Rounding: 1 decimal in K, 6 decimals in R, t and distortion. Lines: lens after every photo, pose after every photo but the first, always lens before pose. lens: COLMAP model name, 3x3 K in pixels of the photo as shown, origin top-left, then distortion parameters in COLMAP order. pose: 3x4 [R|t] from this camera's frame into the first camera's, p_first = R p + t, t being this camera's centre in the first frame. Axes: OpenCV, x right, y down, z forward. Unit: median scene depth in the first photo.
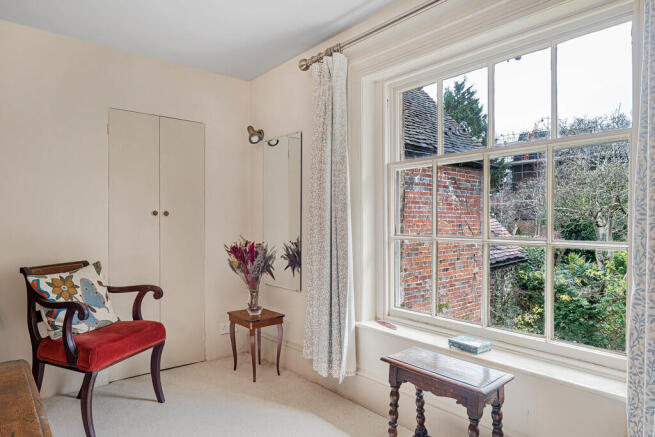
lens RADIAL K [[416.4, 0, 329.9], [0, 416.4, 221.9], [0, 0, 1]] dist [0.002539, 0.001238]
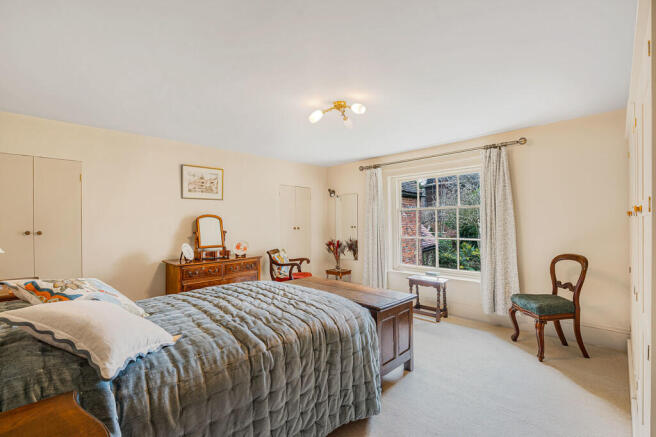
lens RADIAL K [[296.4, 0, 325.1], [0, 296.4, 216.9], [0, 0, 1]] dist [-0.005120, -0.000057]
pose [[0.996069, -0.007192, 0.088290, -0.448678], [0.009066, 0.999742, -0.020849, -0.054650], [-0.088117, 0.021567, 0.995877, -0.762636]]
